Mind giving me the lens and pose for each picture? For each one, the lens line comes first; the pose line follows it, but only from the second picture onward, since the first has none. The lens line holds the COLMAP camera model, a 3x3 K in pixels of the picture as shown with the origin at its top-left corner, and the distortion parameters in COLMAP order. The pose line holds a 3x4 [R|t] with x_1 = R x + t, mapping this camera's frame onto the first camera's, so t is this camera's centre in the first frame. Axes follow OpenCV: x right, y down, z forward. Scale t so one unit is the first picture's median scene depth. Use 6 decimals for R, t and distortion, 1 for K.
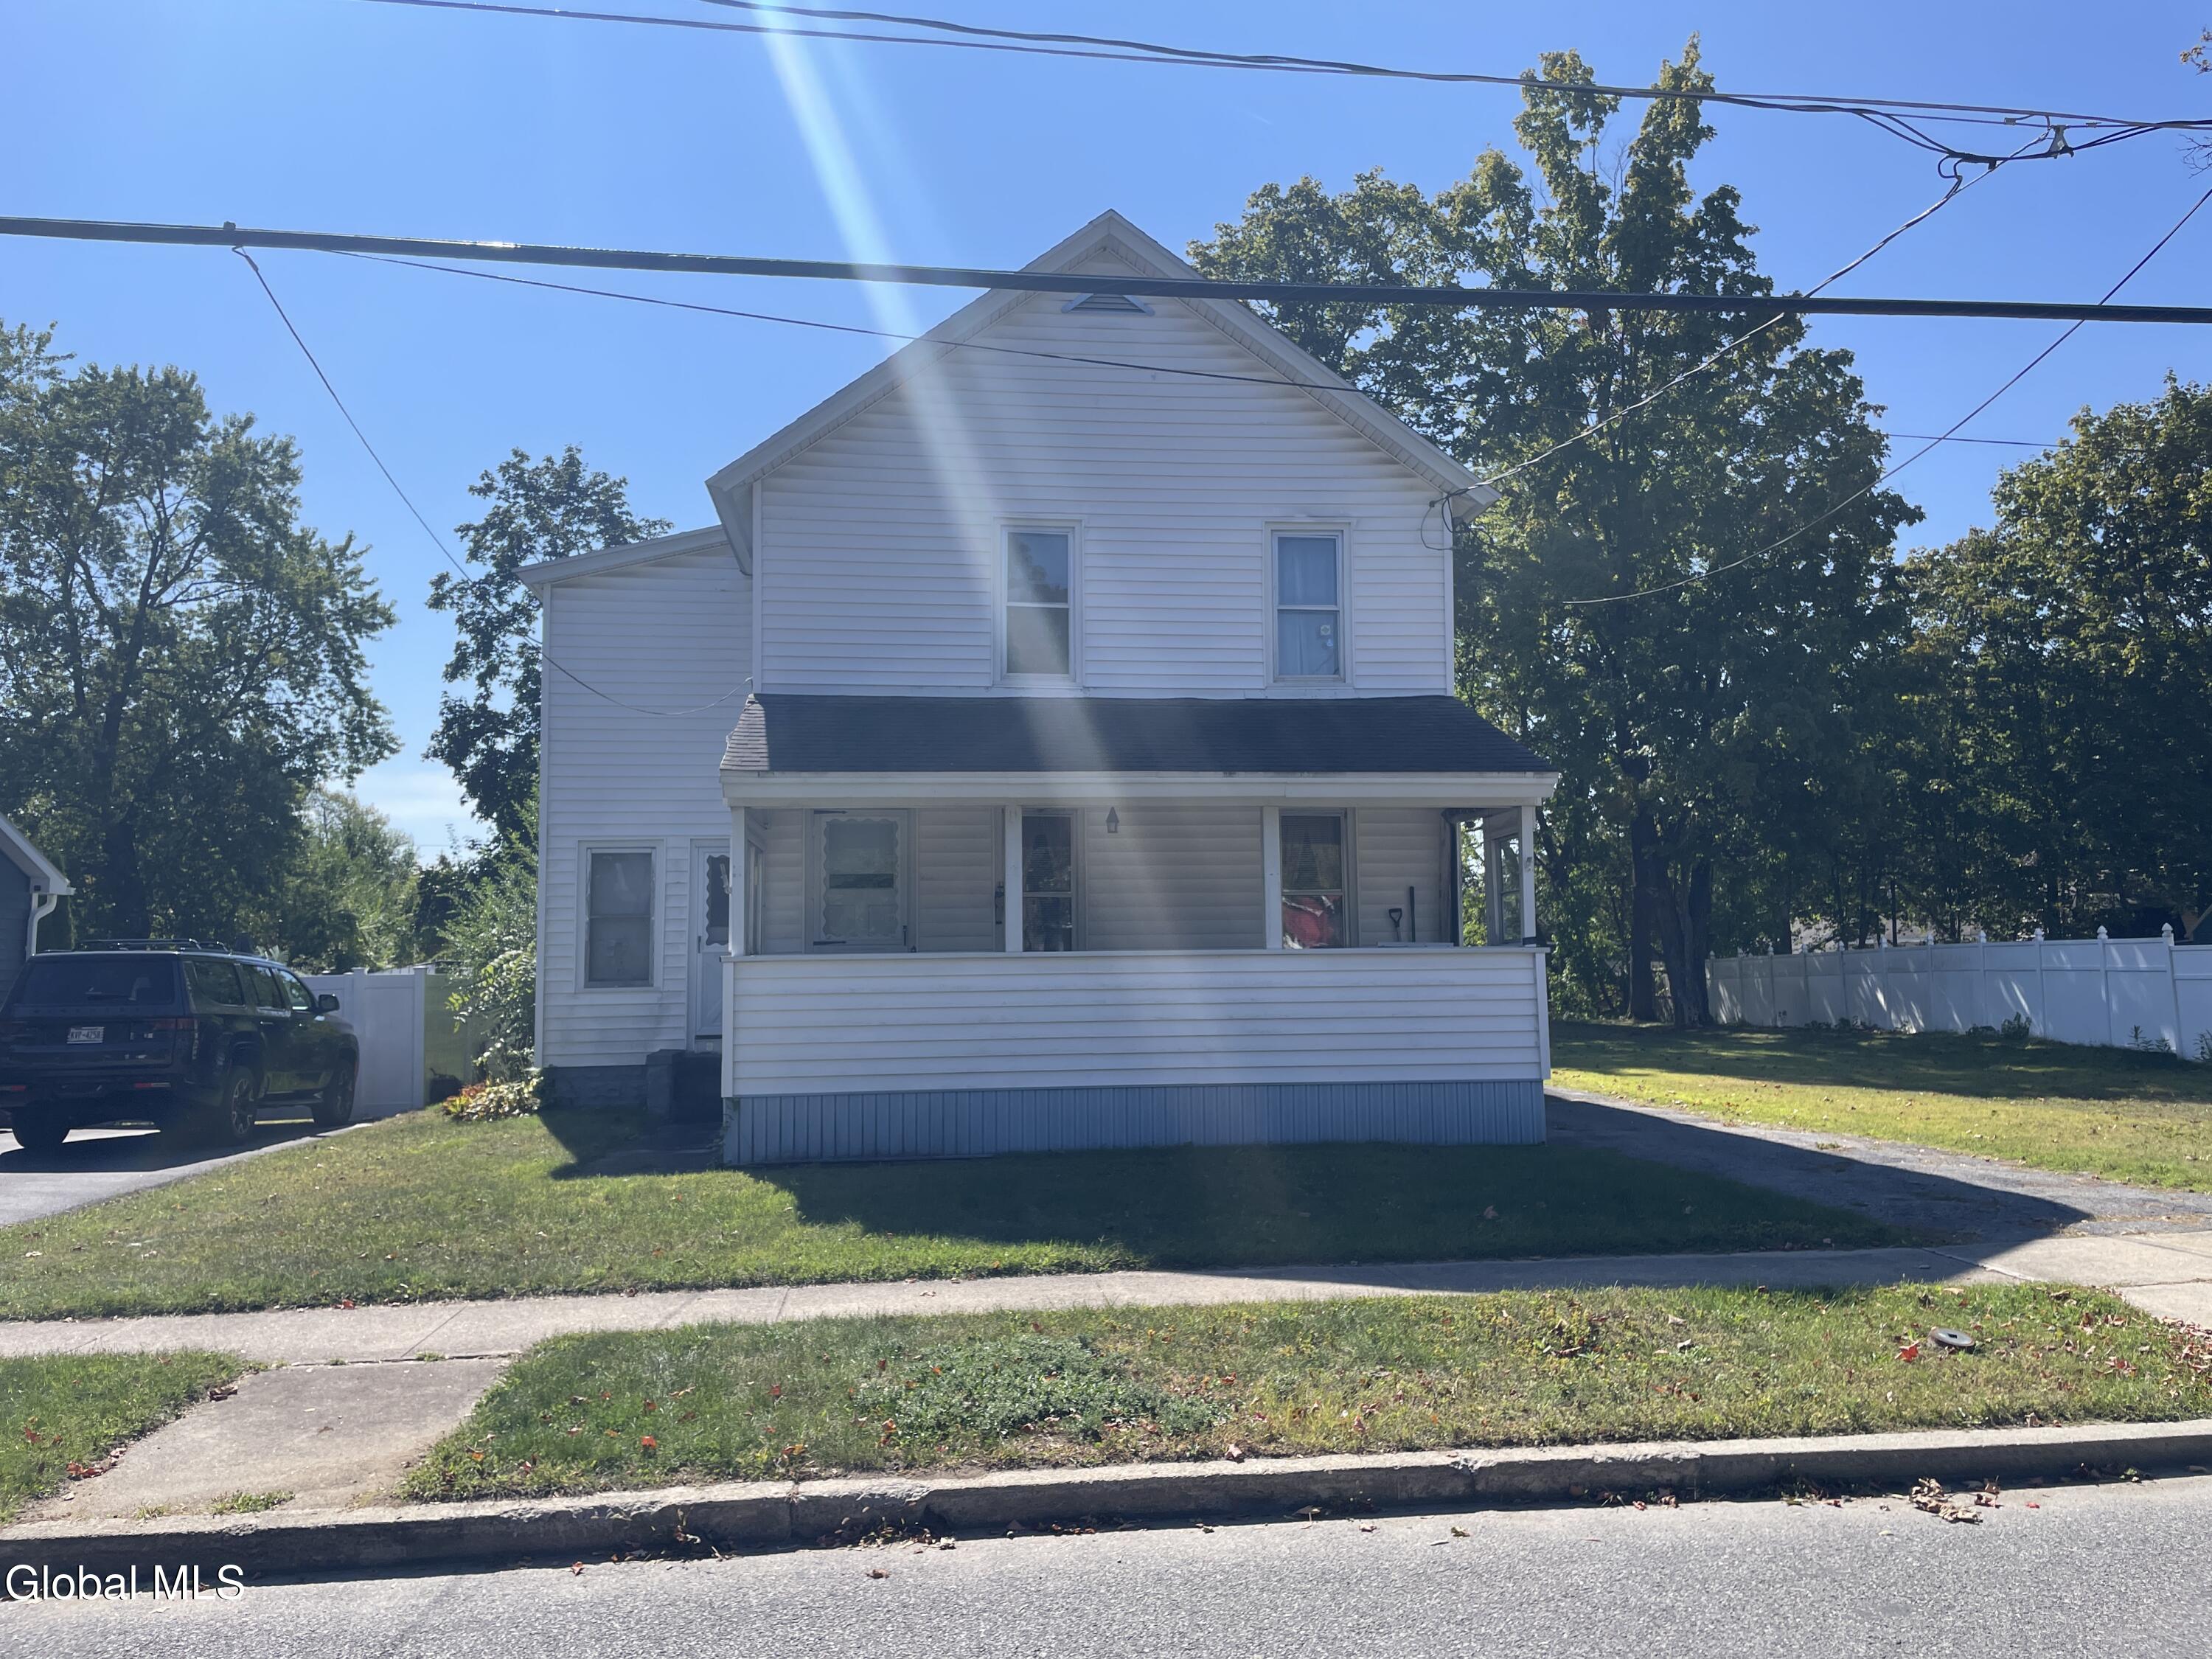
lens RADIAL K [[1656.7, 0, 1111.2], [0, 1656.7, 826.2], [0, 0, 1]] dist [0.097699, -0.122208]
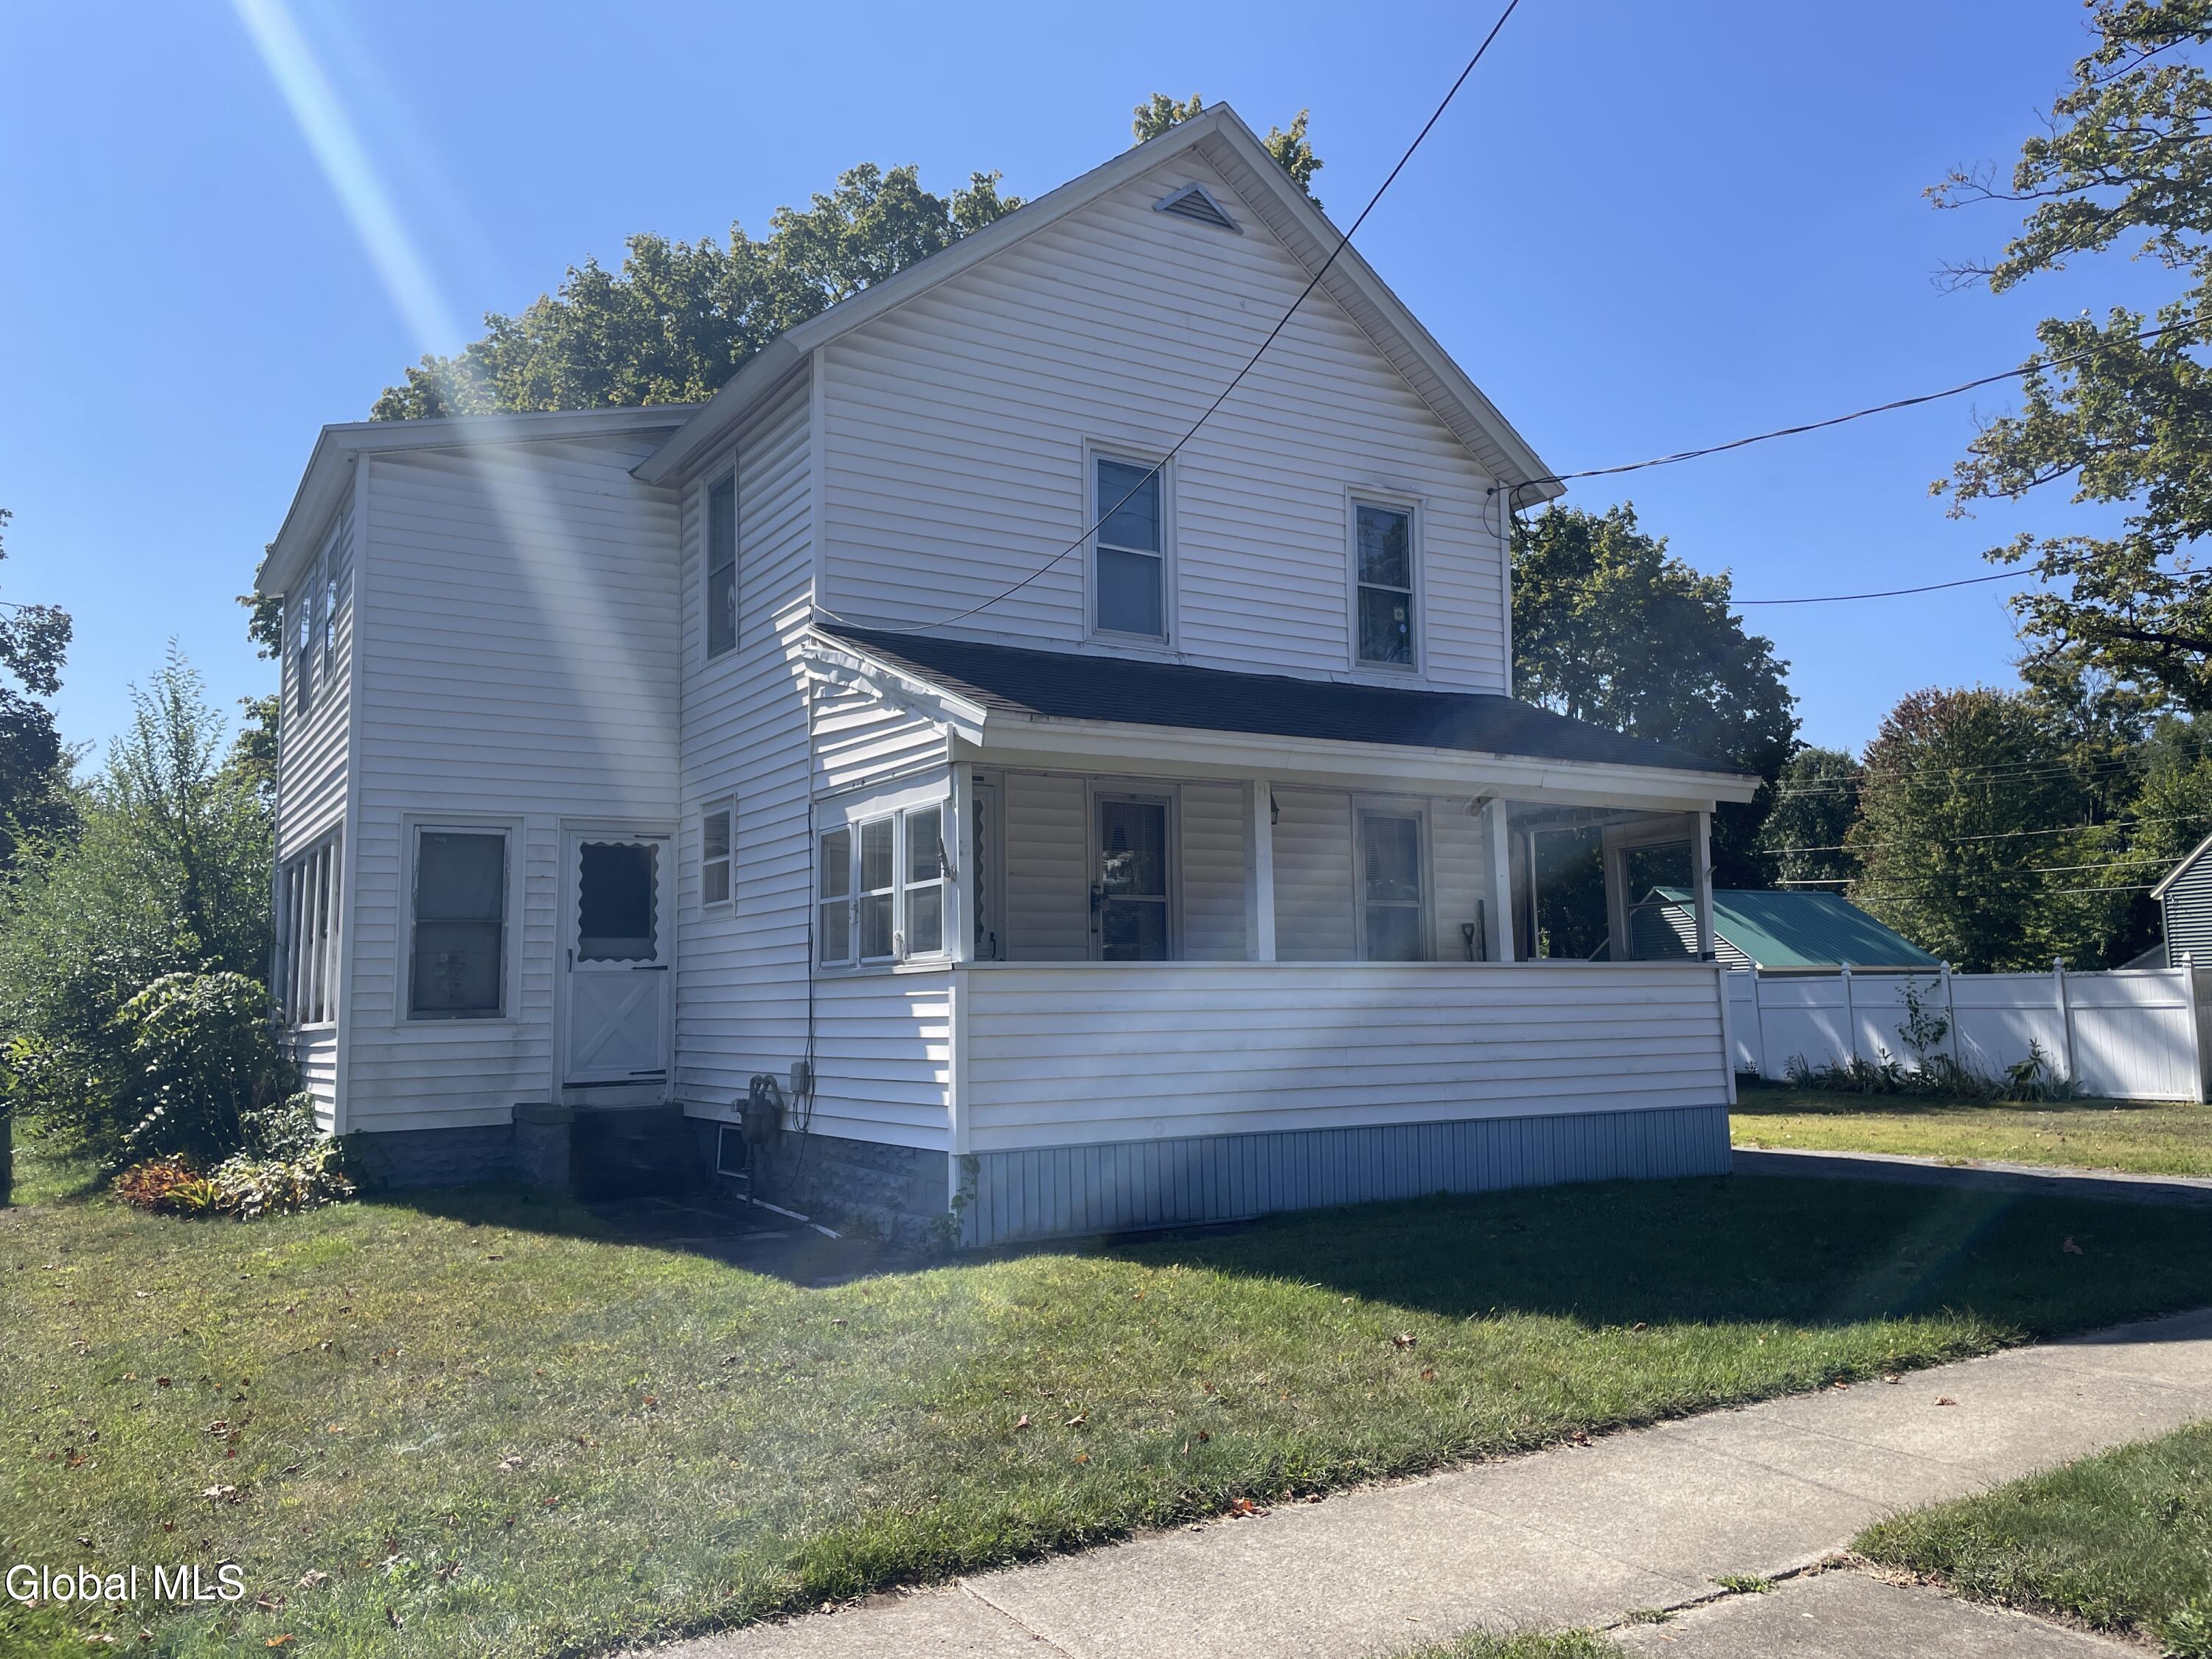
lens RADIAL K [[1656.7, 0, 1111.2], [0, 1656.7, 826.2], [0, 0, 1]] dist [0.097699, -0.122208]
pose [[0.905585, 0.042236, 0.422058, -0.193566], [-0.030256, 0.998928, -0.035046, 0.016706], [-0.423085, 0.018968, 0.905891, 0.122772]]
